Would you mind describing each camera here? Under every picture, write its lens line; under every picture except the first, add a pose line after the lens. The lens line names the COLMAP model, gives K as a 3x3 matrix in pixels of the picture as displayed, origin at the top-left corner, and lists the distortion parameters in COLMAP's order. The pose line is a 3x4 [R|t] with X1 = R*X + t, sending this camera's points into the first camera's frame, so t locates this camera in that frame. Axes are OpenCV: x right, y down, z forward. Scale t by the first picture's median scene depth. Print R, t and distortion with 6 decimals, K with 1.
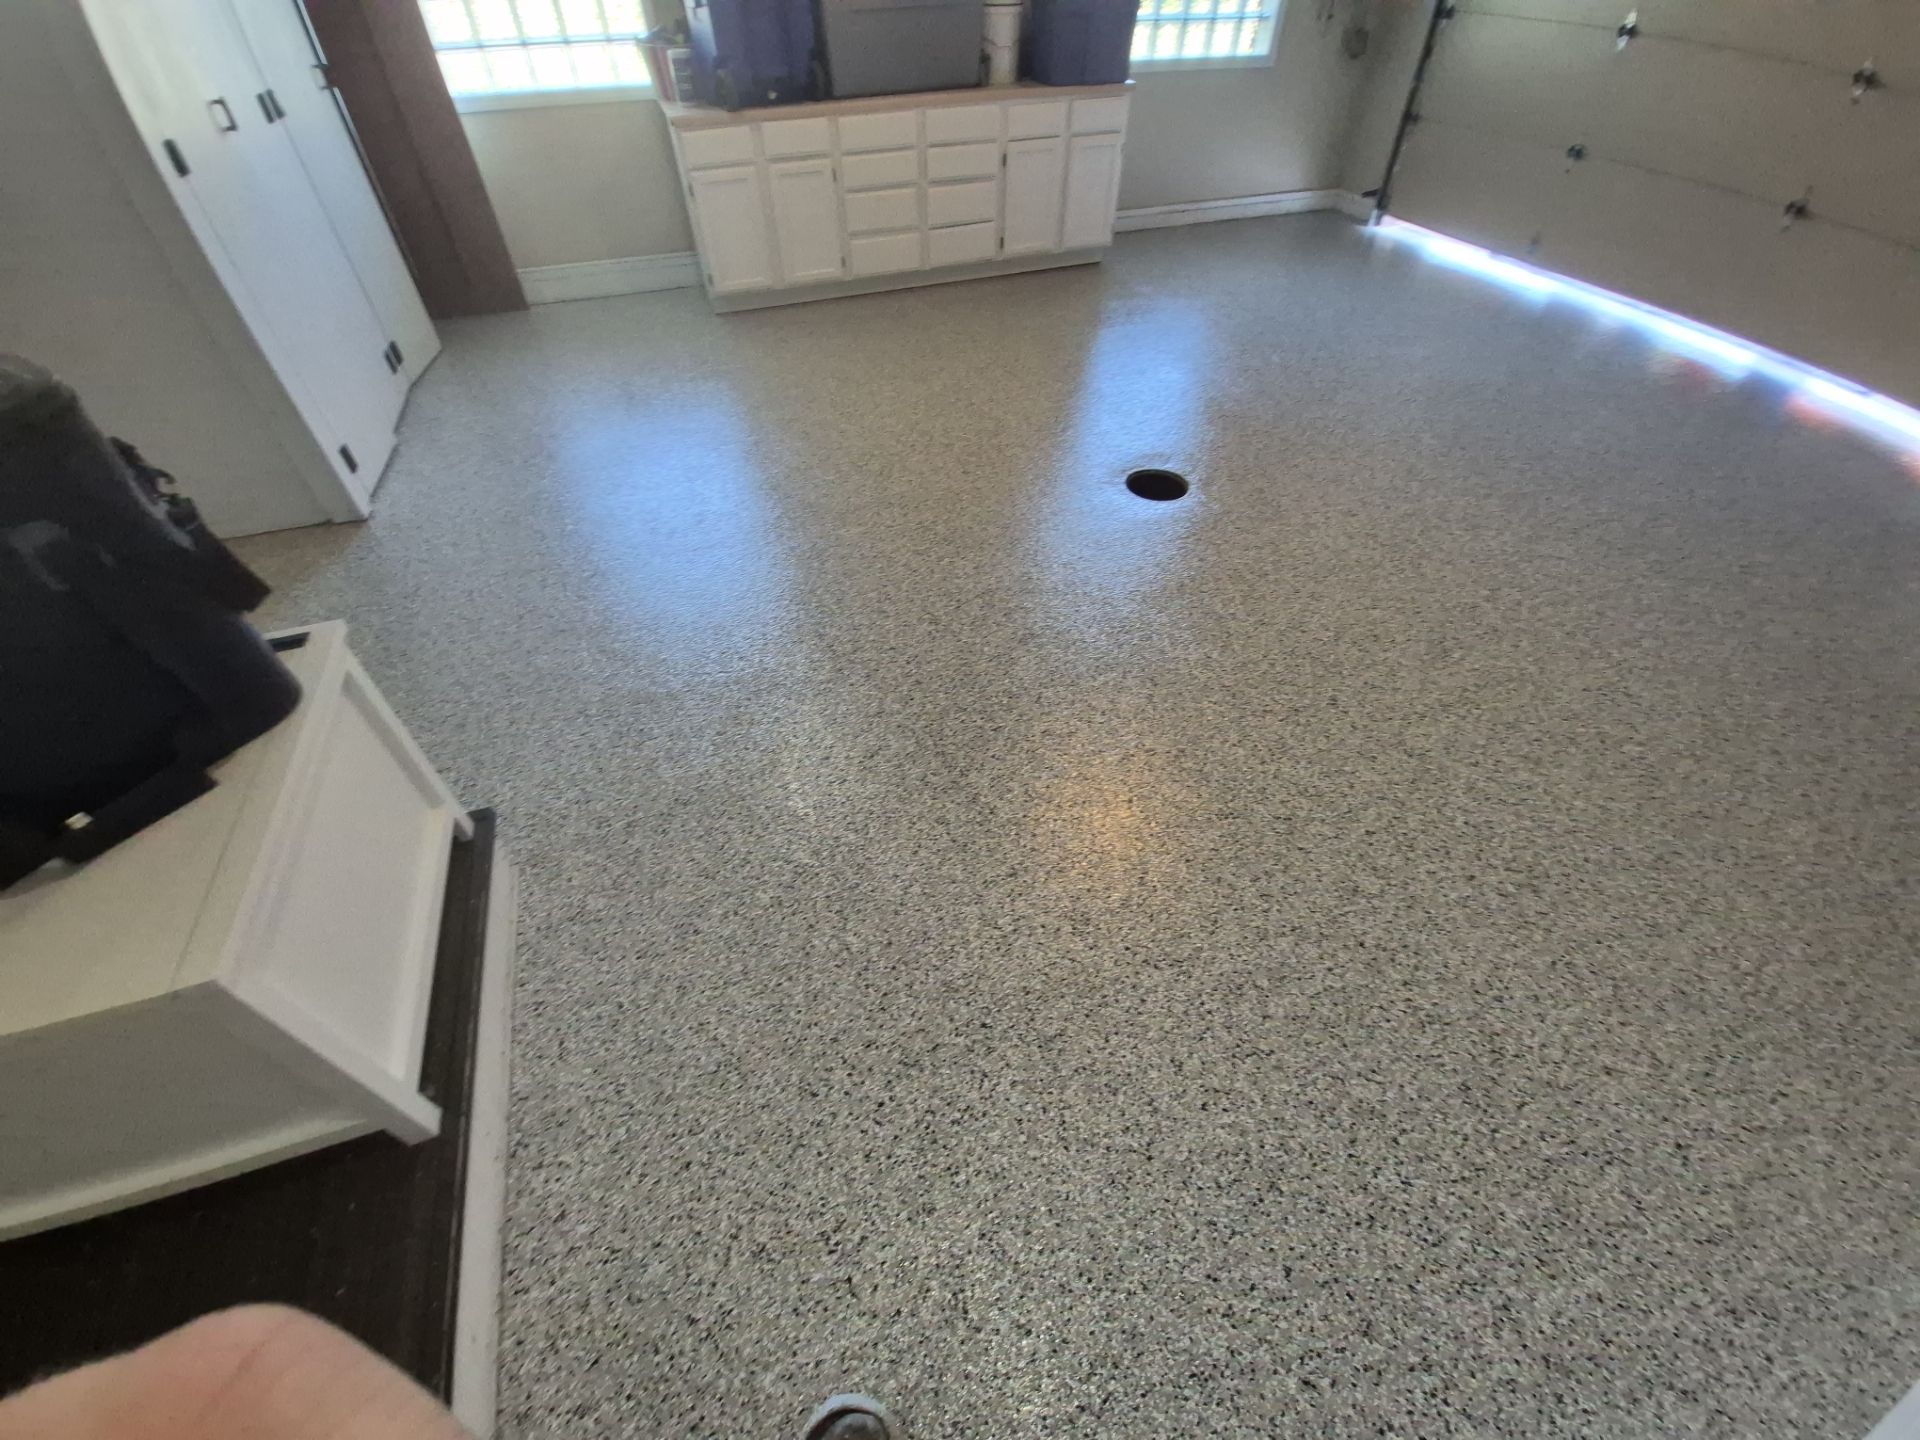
lens RADIAL K [[772.3, 0, 959.1], [0, 772.3, 715.8], [0, 0, 1]] dist [0.011350, -0.017078]
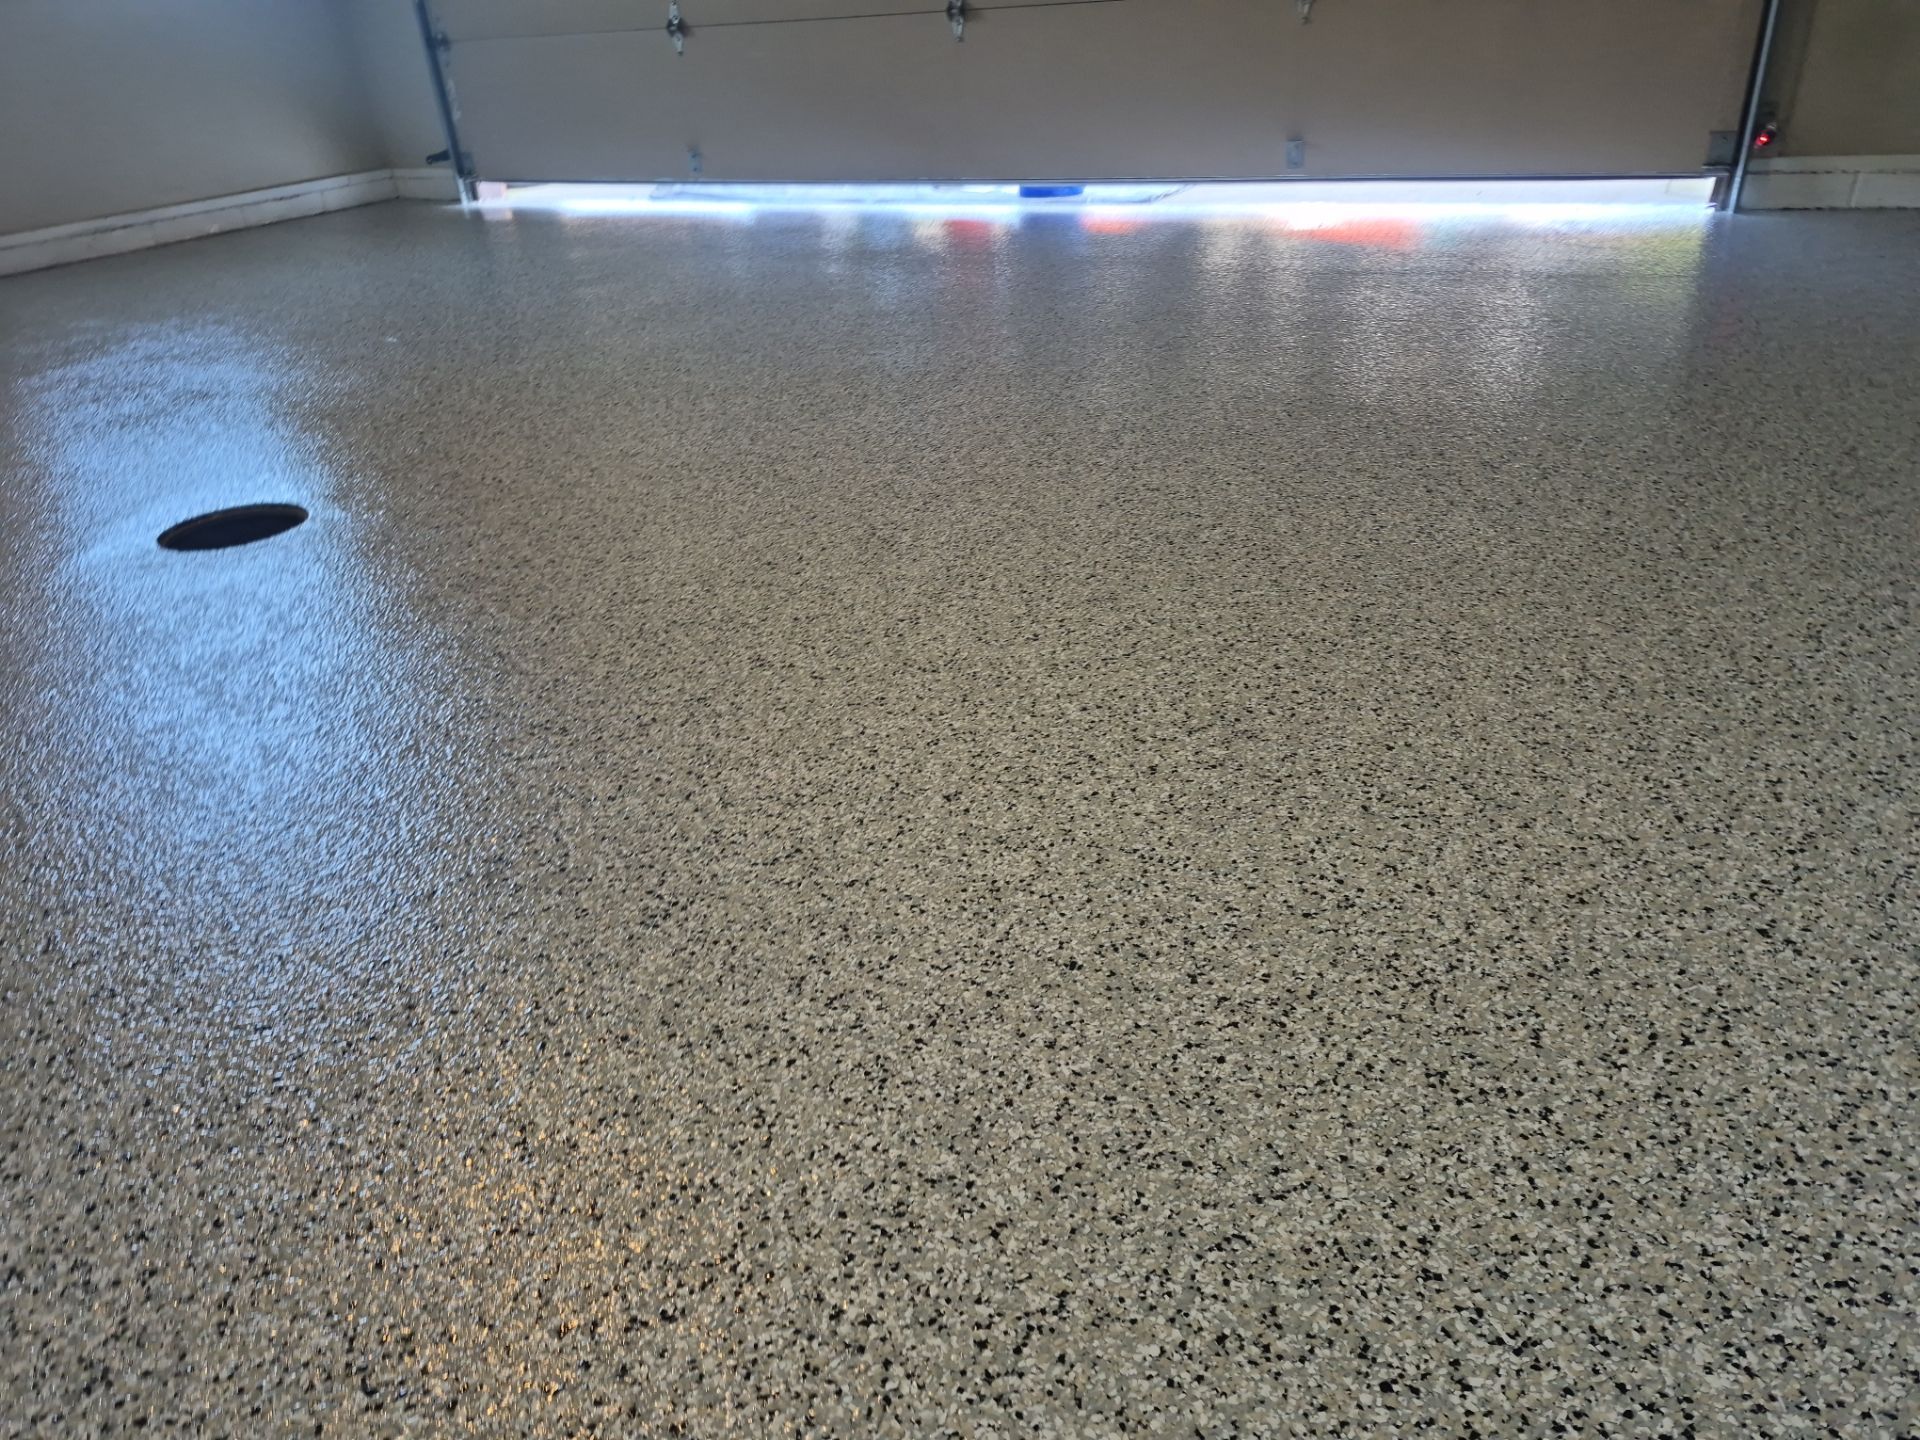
lens RADIAL K [[1358.7, 0, 953.3], [0, 1358.7, 728.8], [0, 0, 1]] dist [0.100234, -0.127882]
pose [[0.730137, -0.362878, 0.578981, 0.068731], [0.519219, 0.845470, -0.124871, 0.170968], [-0.444198, 0.391791, 0.805722, 0.272729]]
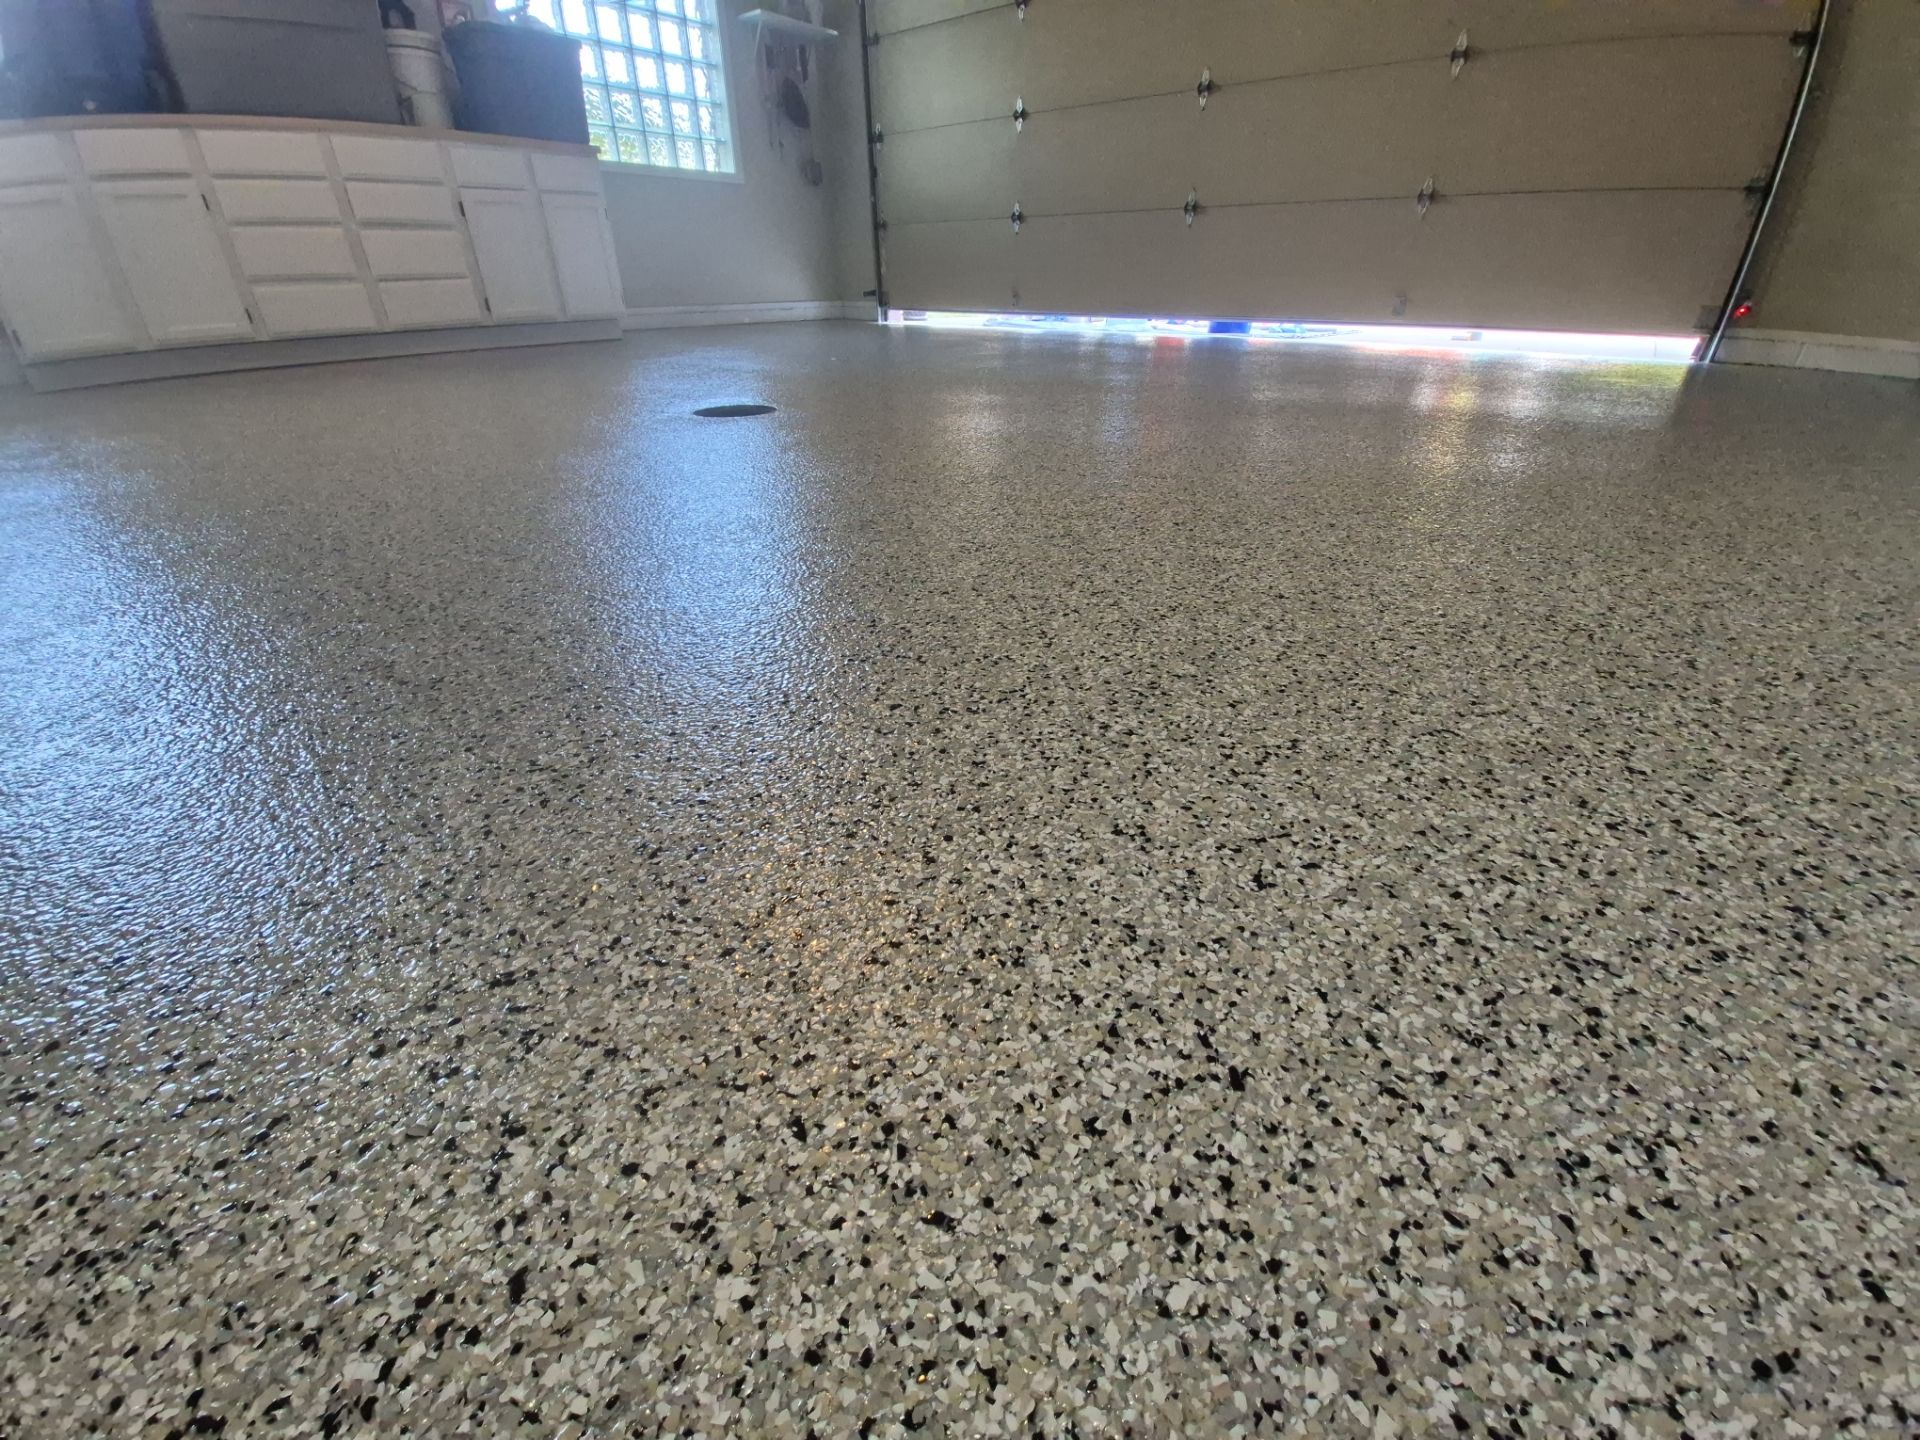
lens RADIAL K [[773.3, 0, 965.6], [0, 773.3, 714.0], [0, 0, 1]] dist [0.001233, -0.011013]
pose [[0.861771, -0.252466, 0.440012, 0.048408], [0.353609, 0.920873, -0.164178, 0.264958], [-0.363746, 0.297076, 0.882856, 0.433581]]
